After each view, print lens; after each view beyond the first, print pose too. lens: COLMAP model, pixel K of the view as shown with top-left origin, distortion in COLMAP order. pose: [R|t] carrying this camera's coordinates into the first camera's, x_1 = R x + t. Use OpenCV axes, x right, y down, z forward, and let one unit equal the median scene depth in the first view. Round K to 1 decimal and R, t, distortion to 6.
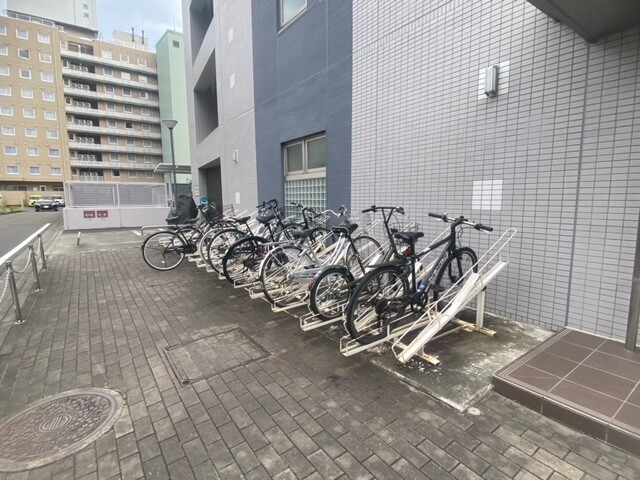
lens RADIAL K [[341.4, 0, 320.0], [0, 341.4, 240.0], [0, 0, 1]] dist [0.000144, -0.001704]
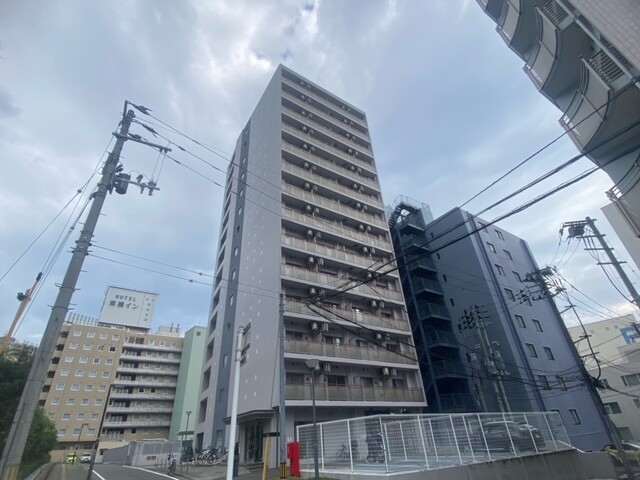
lens RADIAL K [[341.4, 0, 320.0], [0, 341.4, 240.0], [0, 0, 1]] dist [0.000144, -0.001704]
pose [[0.998594, -0.052484, -0.007438, 0.157507], [0.036592, 0.784037, -0.619635, 0.064854], [0.038352, 0.618491, 0.784855, -0.446971]]
